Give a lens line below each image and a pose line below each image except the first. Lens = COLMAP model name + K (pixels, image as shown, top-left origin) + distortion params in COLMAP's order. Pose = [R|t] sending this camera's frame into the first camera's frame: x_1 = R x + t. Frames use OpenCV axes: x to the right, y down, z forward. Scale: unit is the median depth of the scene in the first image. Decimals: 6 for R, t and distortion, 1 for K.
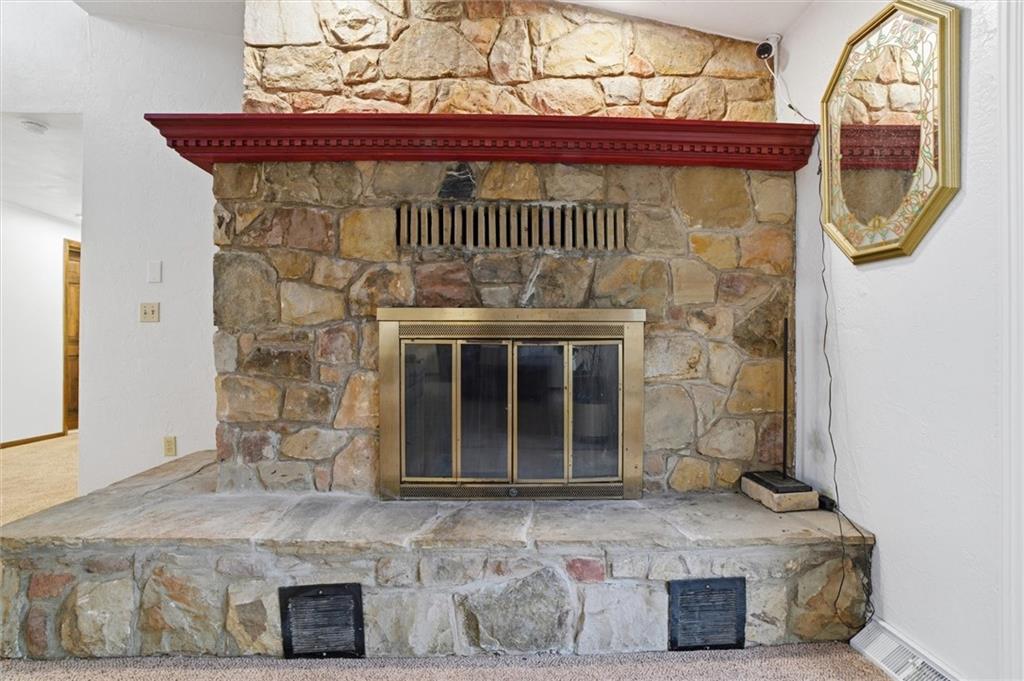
lens RADIAL K [[480.0, 0, 510.6], [0, 480.0, 340.9], [0, 0, 1]] dist [-0.057117, 0.020161]
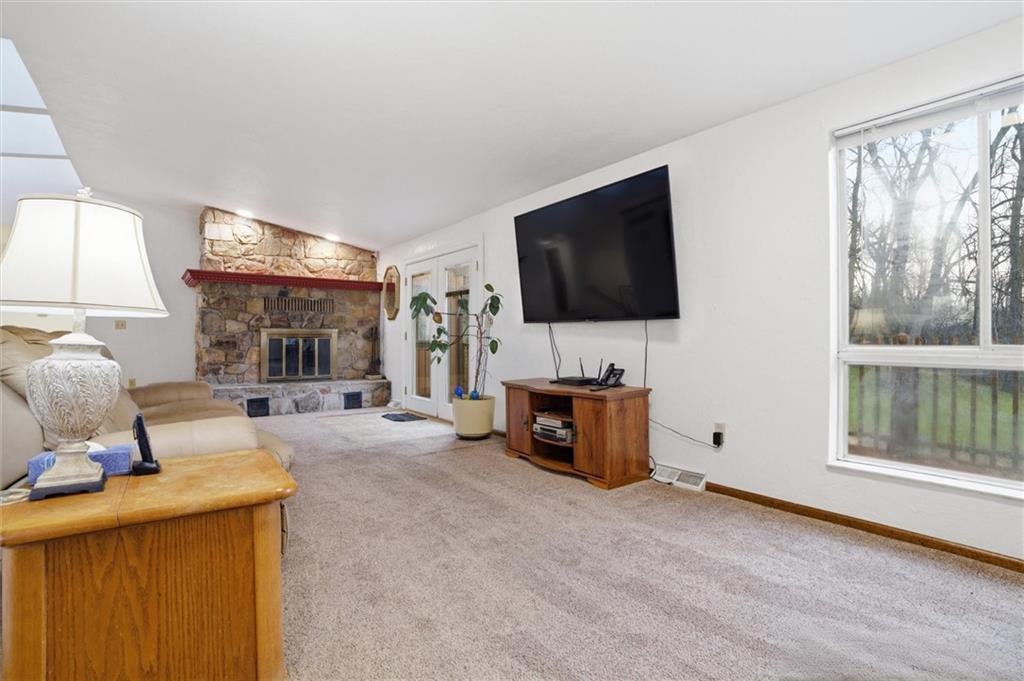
lens RADIAL K [[480.0, 0, 511.4], [0, 480.0, 335.6], [0, 0, 1]] dist [-0.057117, 0.020161]
pose [[0.810771, 0.000913, 0.585362, -0.790184], [-0.004541, 0.999979, 0.004730, -0.038640], [-0.585345, -0.006493, 0.810758, -2.781774]]
